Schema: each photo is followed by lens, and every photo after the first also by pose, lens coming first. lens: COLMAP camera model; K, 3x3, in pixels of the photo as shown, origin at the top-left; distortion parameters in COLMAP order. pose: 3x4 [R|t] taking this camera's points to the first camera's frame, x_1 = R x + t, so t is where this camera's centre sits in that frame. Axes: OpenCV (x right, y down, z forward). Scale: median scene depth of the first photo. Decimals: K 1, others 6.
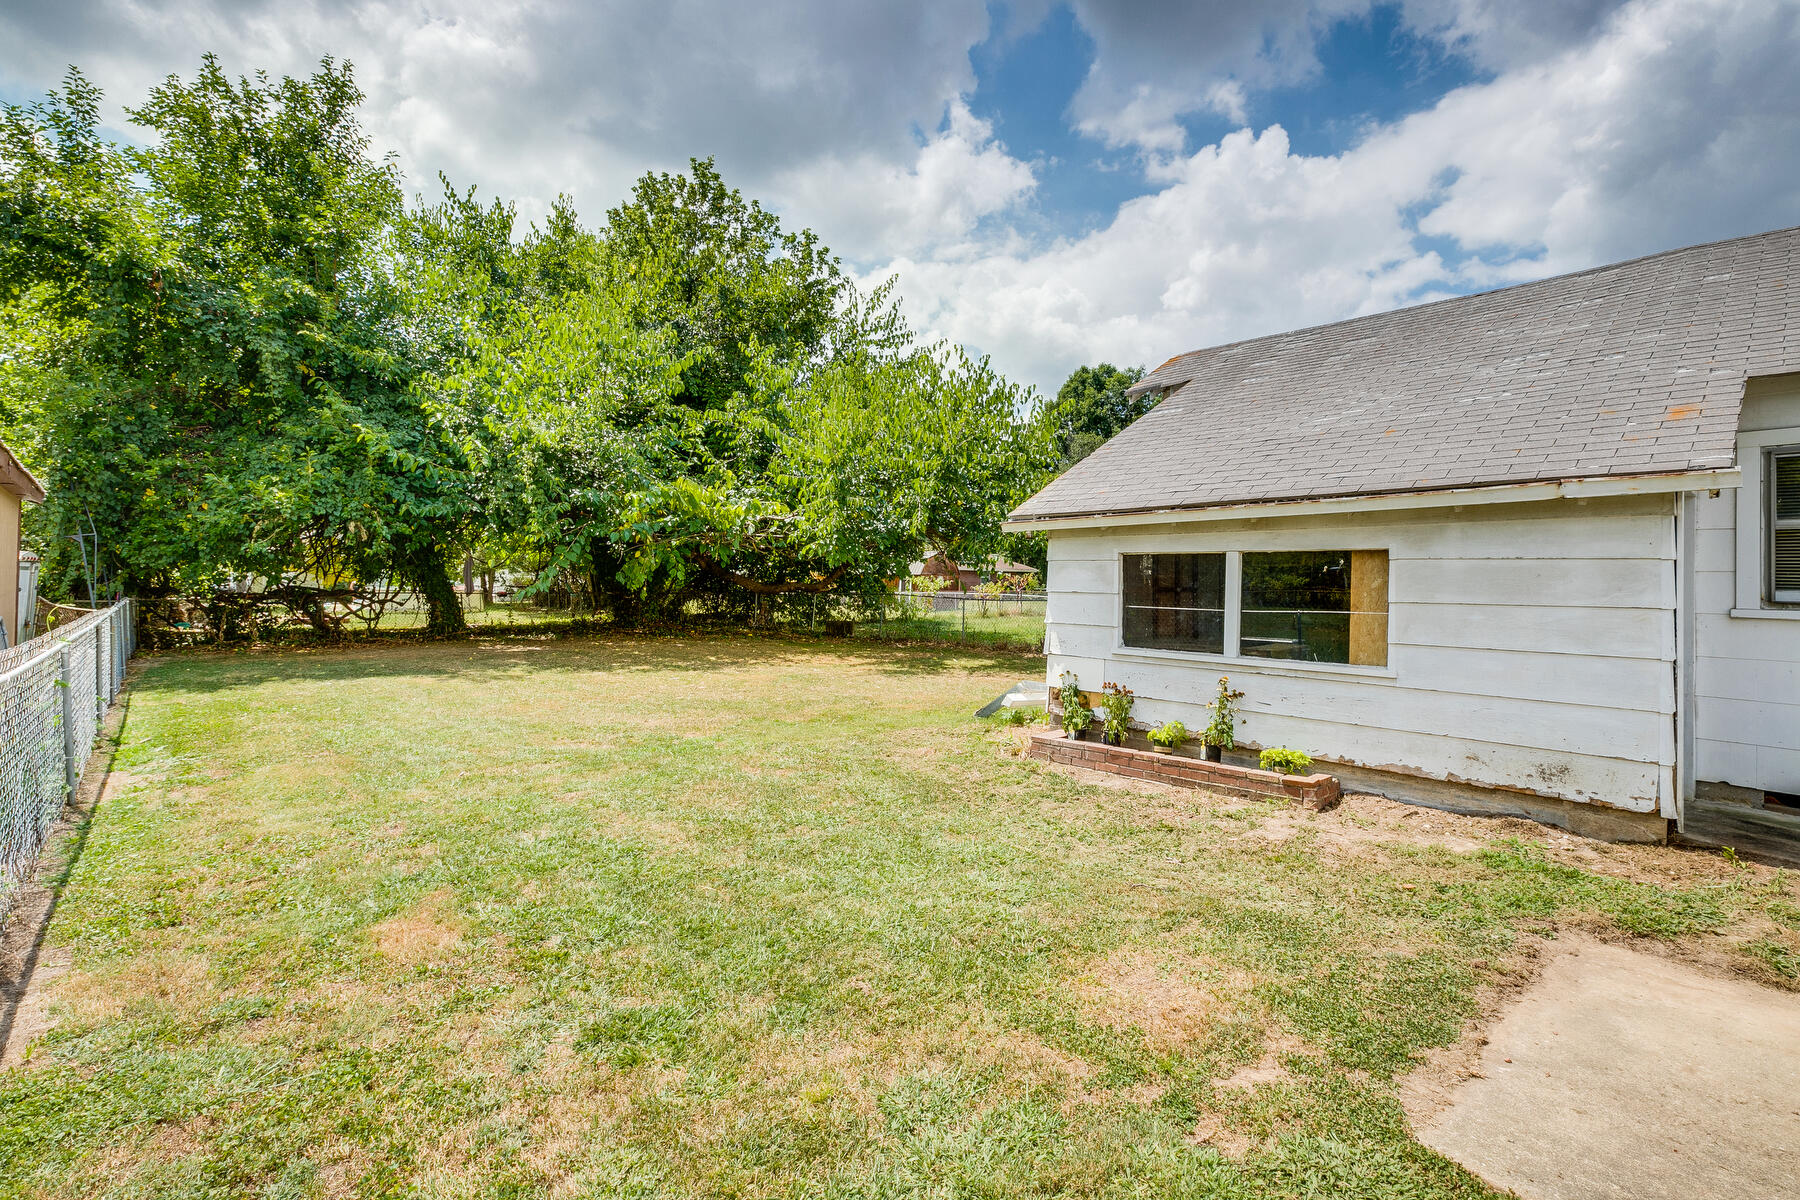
lens RADIAL K [[810.6, 0, 899.3], [0, 810.6, 584.4], [0, 0, 1]] dist [0.006270, -0.000271]
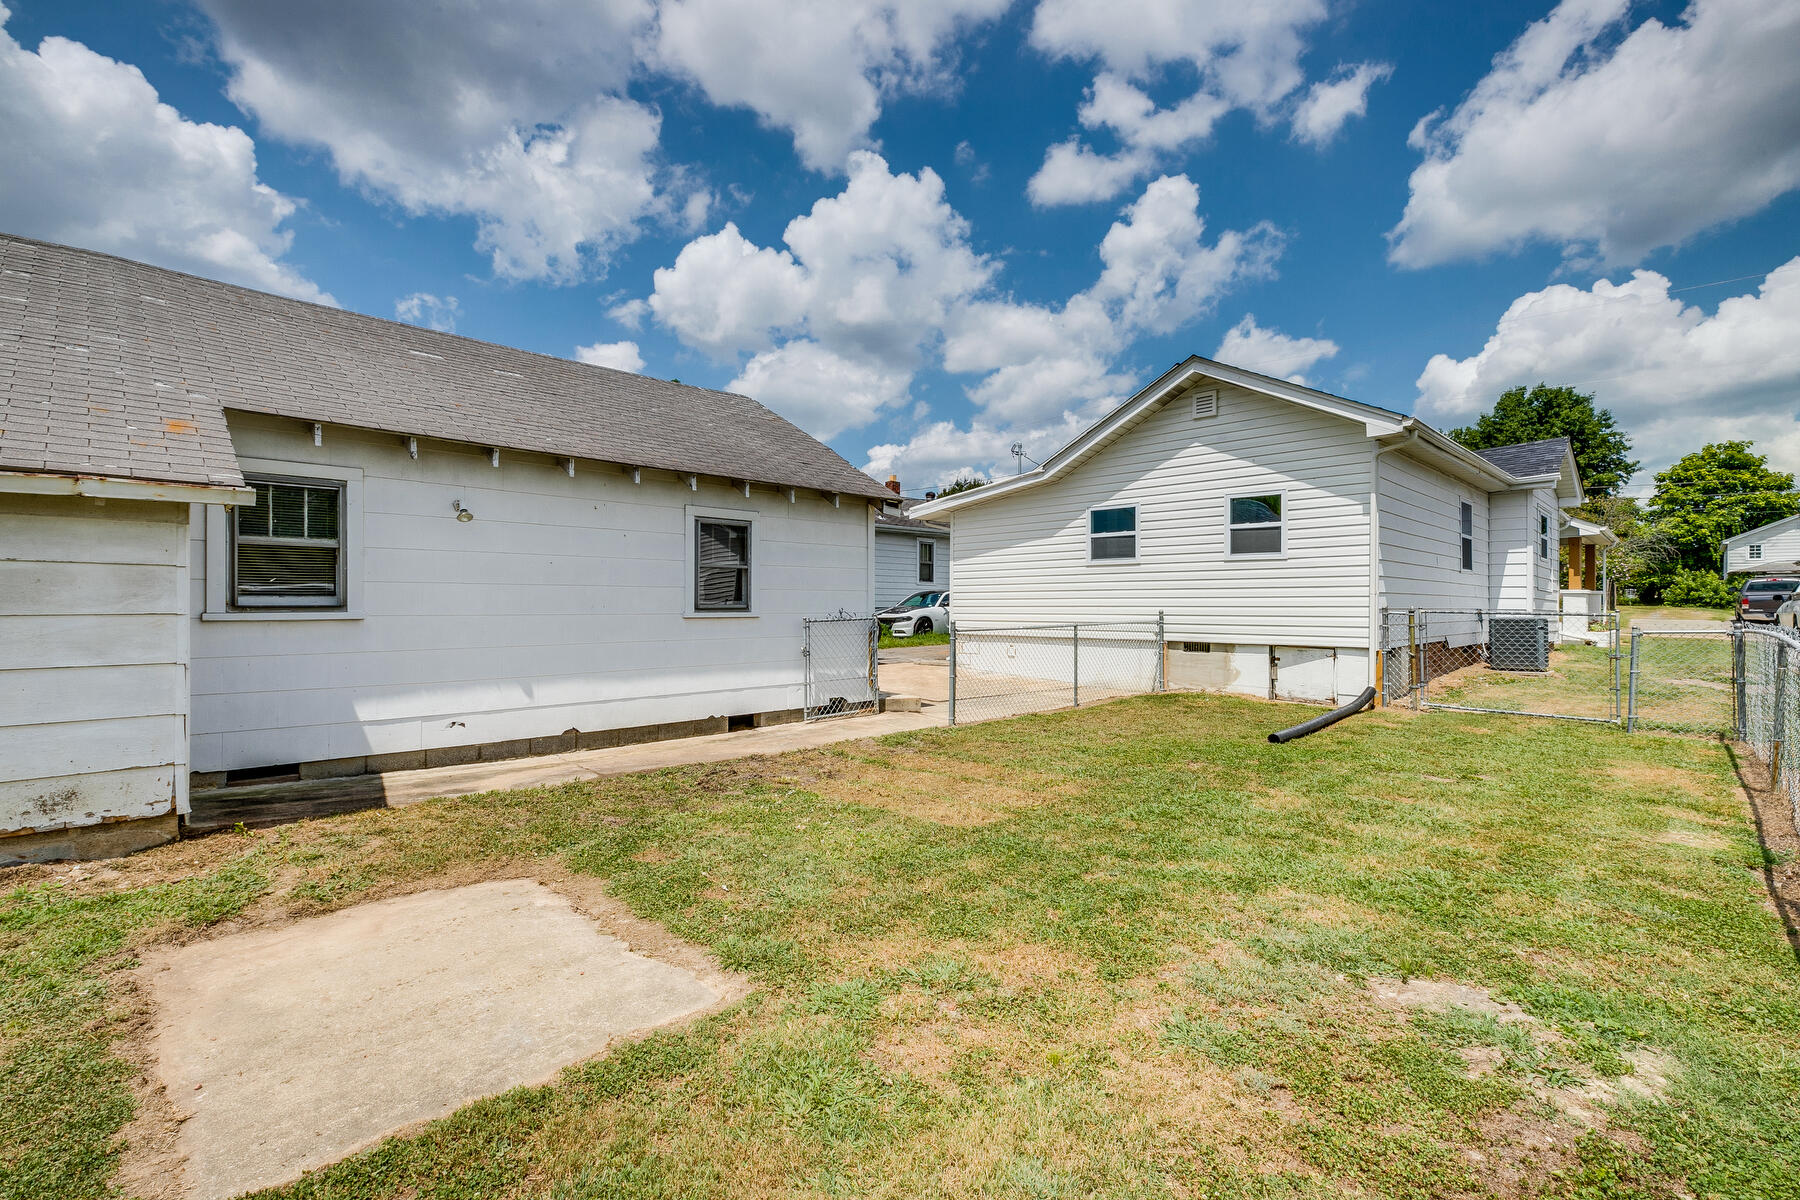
lens RADIAL K [[810.6, 0, 896.3], [0, 810.6, 605.6], [0, 0, 1]] dist [0.006270, -0.000271]
pose [[-0.049417, -0.017708, 0.998621, -0.147177], [0.001483, 0.999840, 0.017803, 0.002009], [-0.998777, 0.002361, -0.049383, 0.139281]]
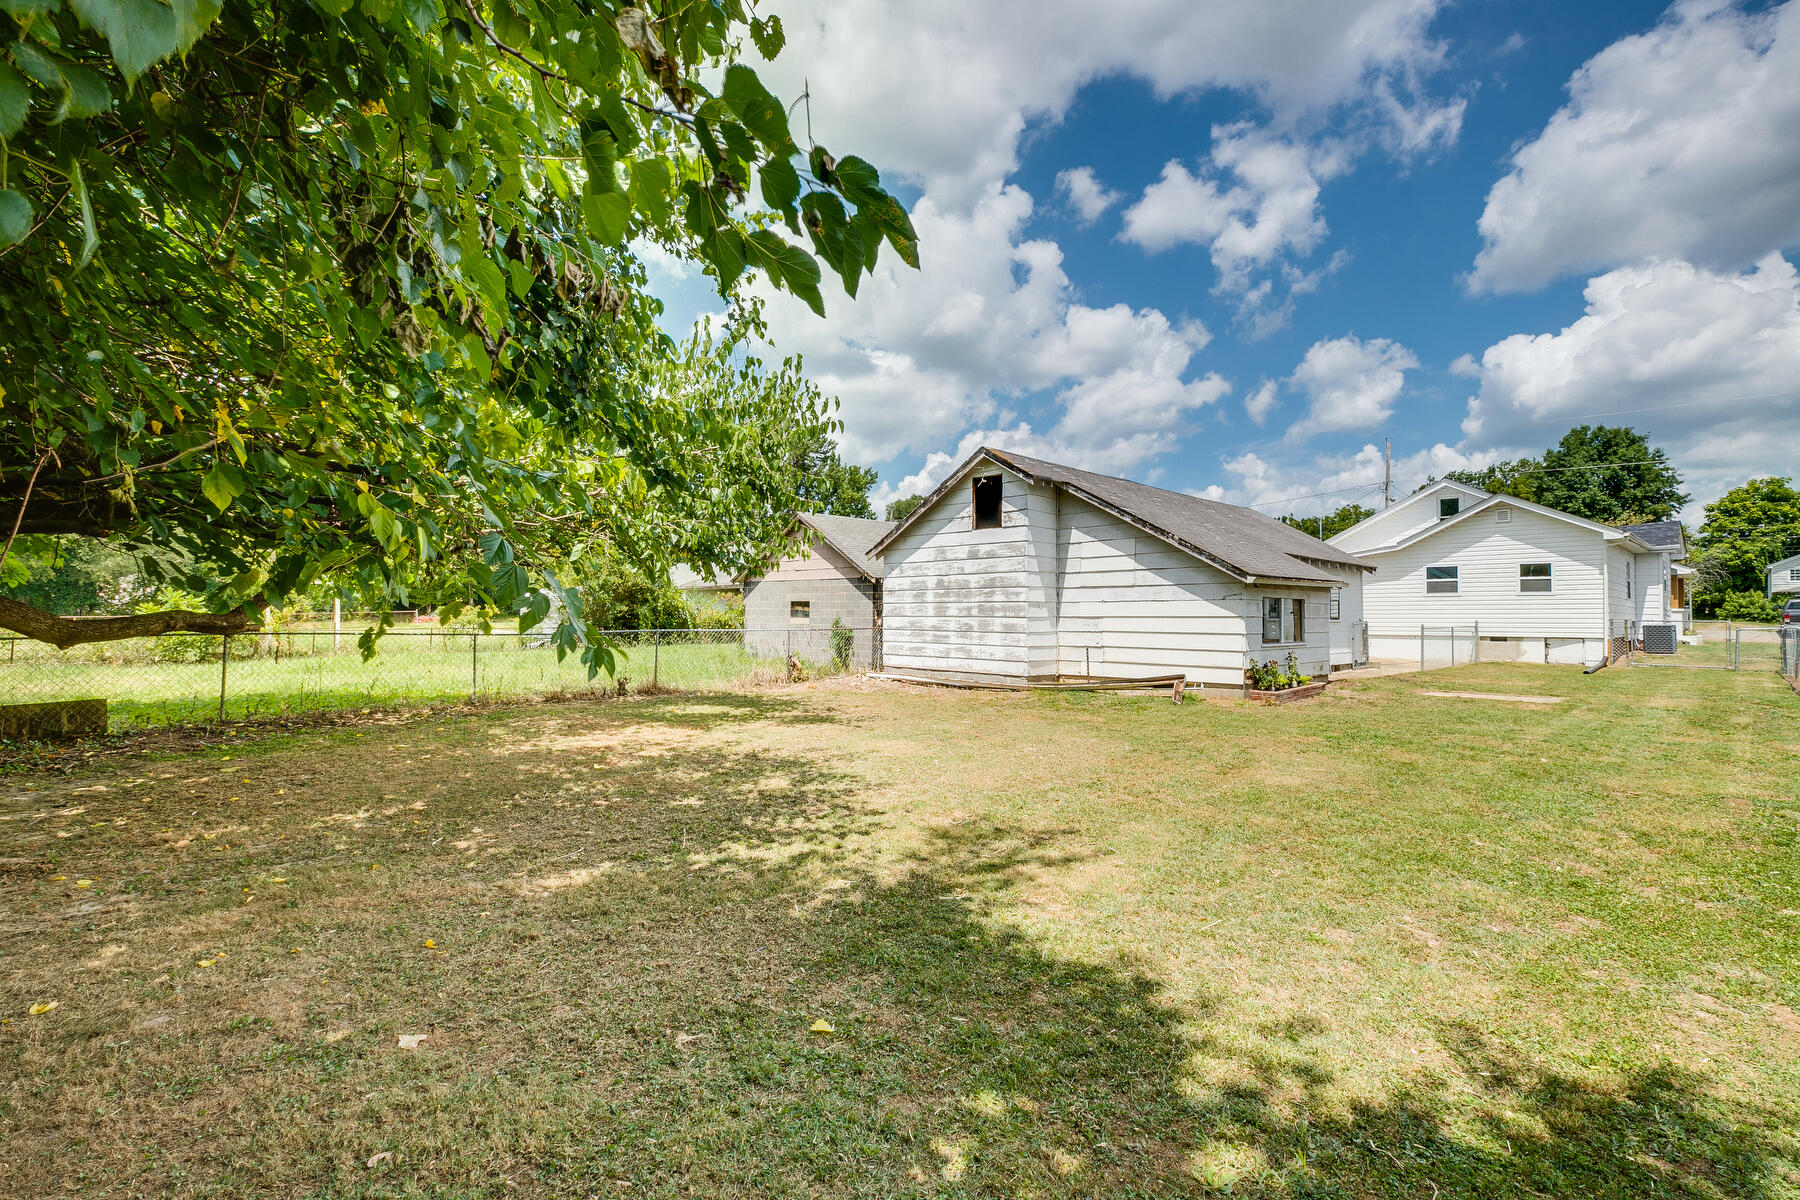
lens RADIAL K [[810.6, 0, 900.6], [0, 810.6, 601.7], [0, 0, 1]] dist [0.006270, -0.000271]
pose [[-0.027809, 0.002487, 0.999610, -0.627084], [-0.001144, 0.999996, -0.002519, -0.005284], [-0.999613, -0.001214, -0.027807, 0.690637]]
